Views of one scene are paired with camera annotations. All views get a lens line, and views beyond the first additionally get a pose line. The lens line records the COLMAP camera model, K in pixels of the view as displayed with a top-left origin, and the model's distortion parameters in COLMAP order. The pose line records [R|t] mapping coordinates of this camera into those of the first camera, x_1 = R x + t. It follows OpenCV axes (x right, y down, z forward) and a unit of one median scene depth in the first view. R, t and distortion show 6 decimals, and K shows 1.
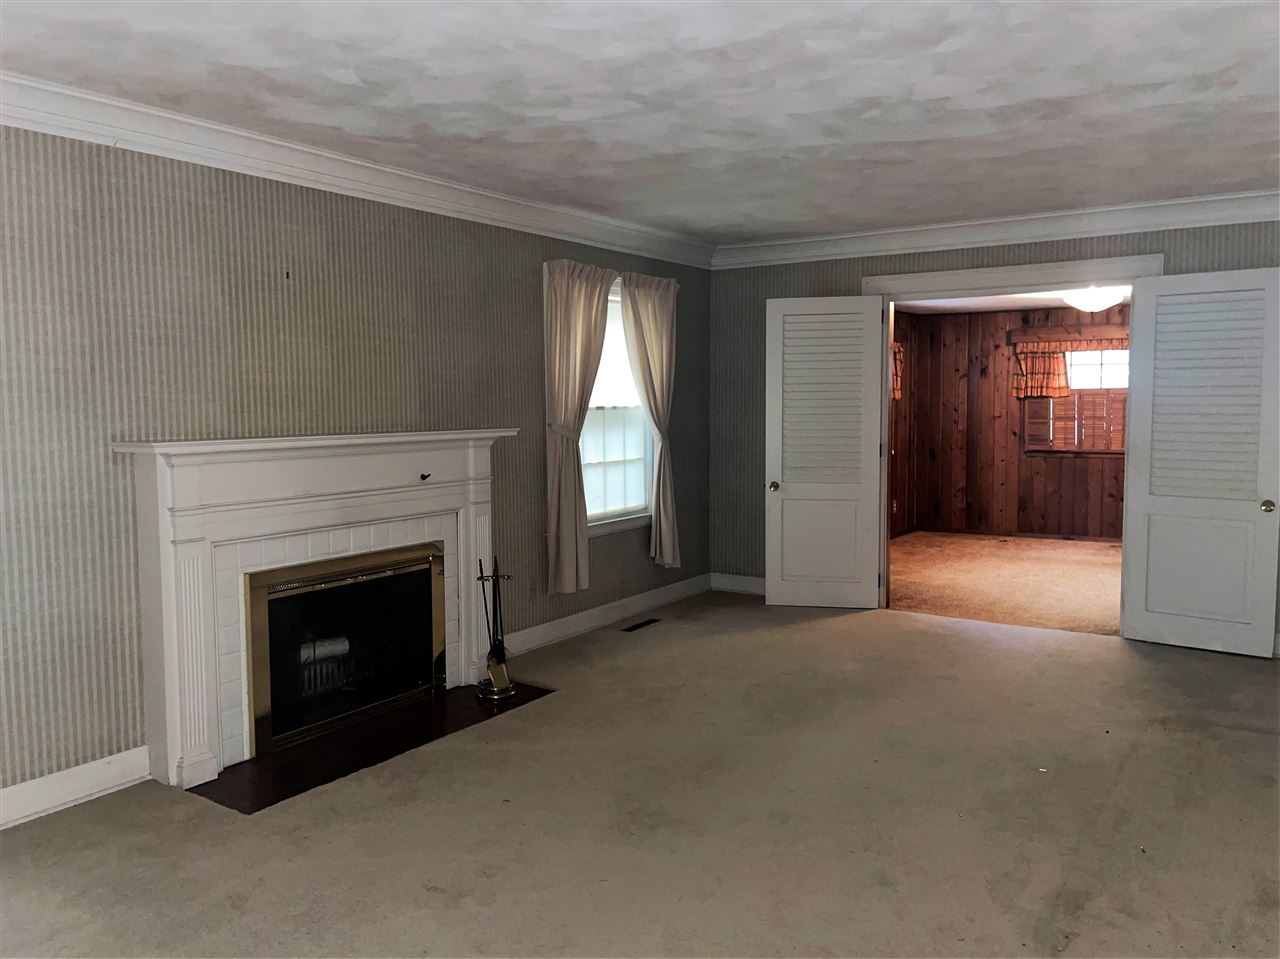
lens RADIAL K [[970.1, 0, 640.0], [0, 970.1, 479.5], [0, 0, 1]] dist [0.092643, -0.000445]
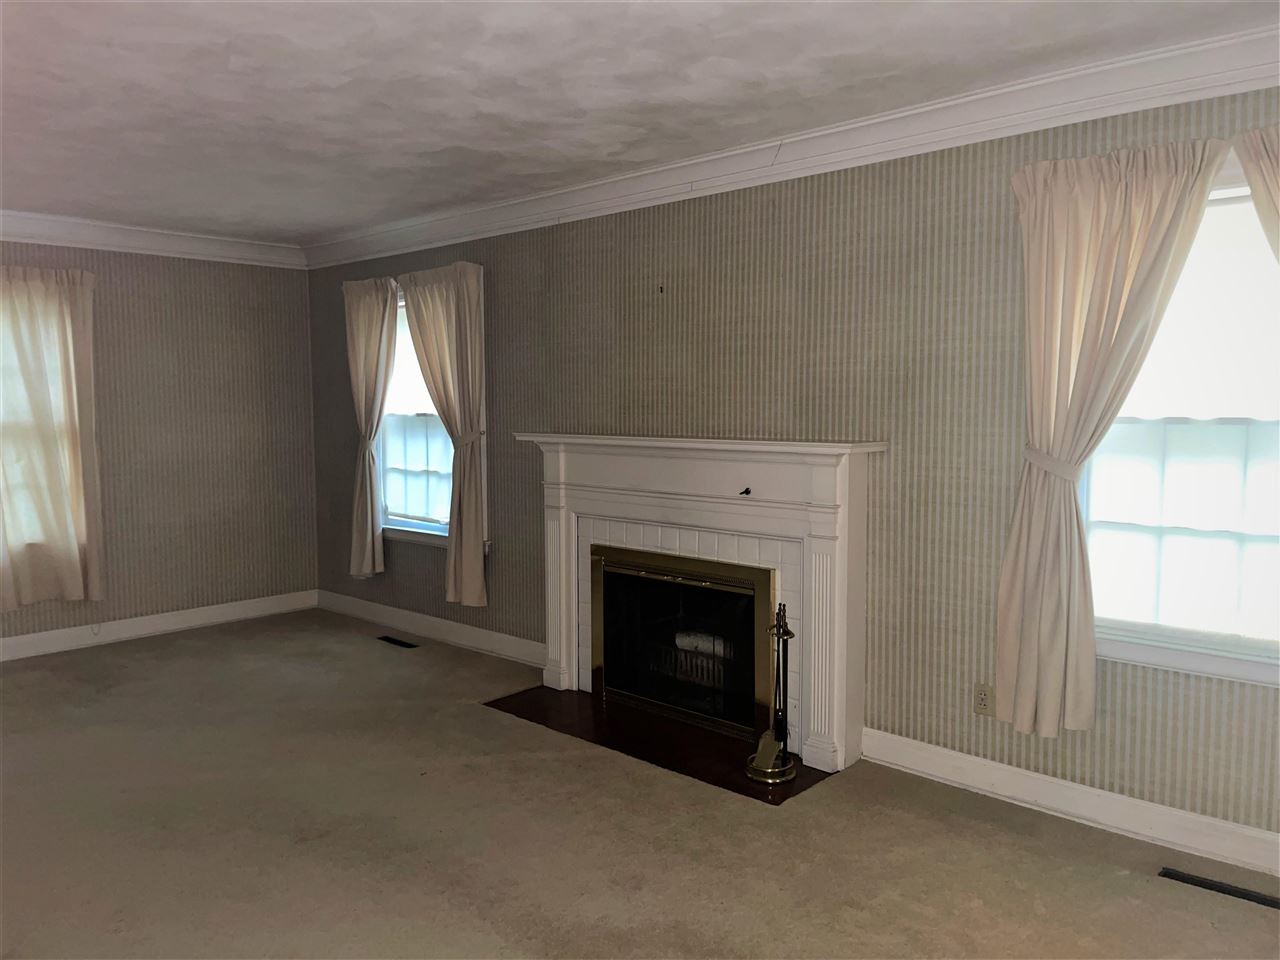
lens RADIAL K [[1077.7, 0, 640.0], [0, 1077.7, 480.0], [0, 0, 1]] dist [0.173103, -0.000369]
pose [[-0.178296, 0.082046, -0.980550, 0.900810], [-0.078485, 0.992157, 0.097289, -0.119379], [0.980842, 0.094305, -0.170458, 1.268065]]
